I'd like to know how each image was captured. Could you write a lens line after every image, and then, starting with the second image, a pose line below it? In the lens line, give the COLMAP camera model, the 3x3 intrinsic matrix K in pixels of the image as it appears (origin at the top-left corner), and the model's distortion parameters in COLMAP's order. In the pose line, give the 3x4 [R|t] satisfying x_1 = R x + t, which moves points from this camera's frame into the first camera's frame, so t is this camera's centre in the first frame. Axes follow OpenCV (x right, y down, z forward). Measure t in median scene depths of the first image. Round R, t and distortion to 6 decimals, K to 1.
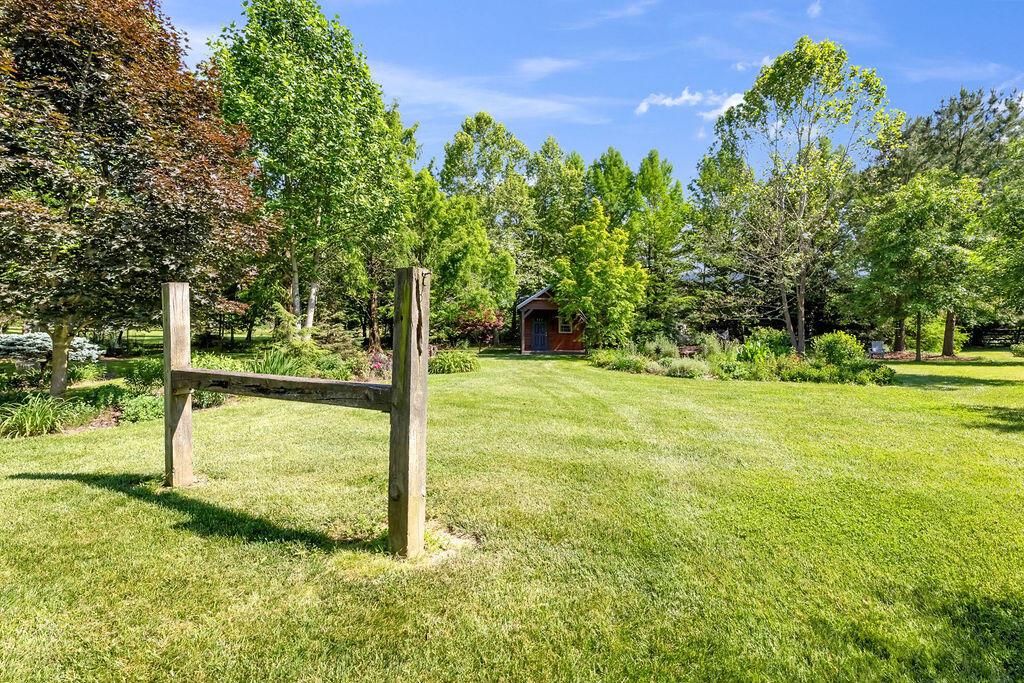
lens RADIAL K [[442.4, 0, 542.0], [0, 442.4, 305.7], [0, 0, 1]] dist [0.023942, 0.000006]
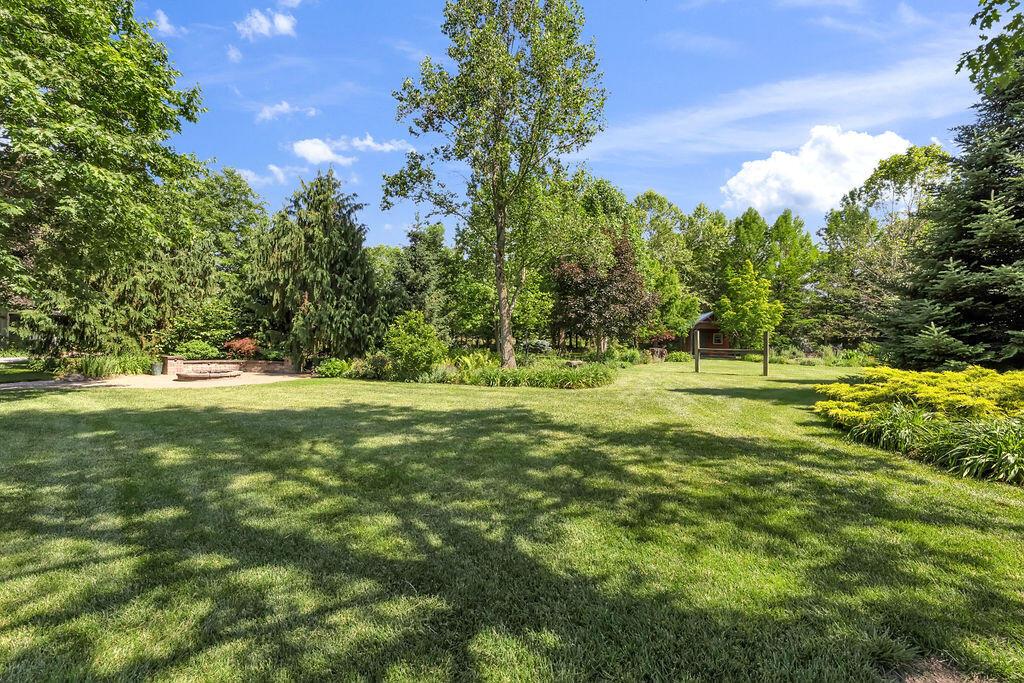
lens RADIAL K [[405.4, 0, 512.0], [0, 405.4, 341.5], [0, 0, 1]] dist [0.000371, 0.000037]
pose [[0.950920, 0.023682, -0.308528, -0.214412], [-0.005036, 0.998119, 0.061092, -0.029857], [0.309395, -0.056540, 0.949251, -0.626316]]
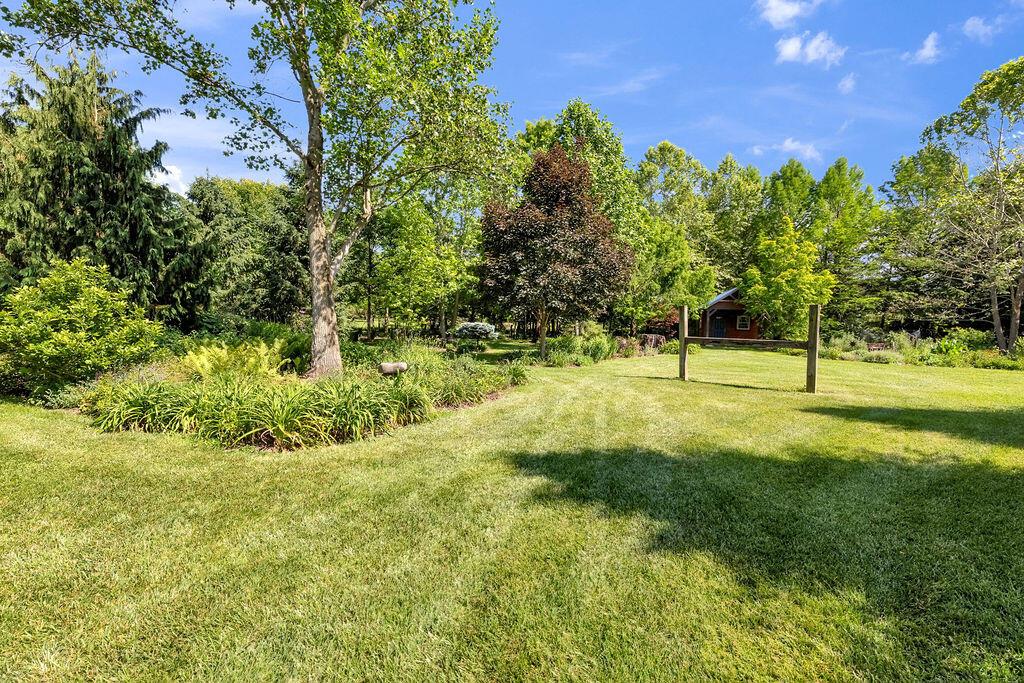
lens RADIAL K [[397.1, 0, 511.4], [0, 397.1, 338.8], [0, 0, 1]] dist [0.000619, -0.000183]
pose [[0.924052, 0.040575, -0.380108, -0.132326], [-0.004926, 0.995532, 0.094292, -0.010229], [0.382235, -0.085258, 0.920123, -0.276605]]
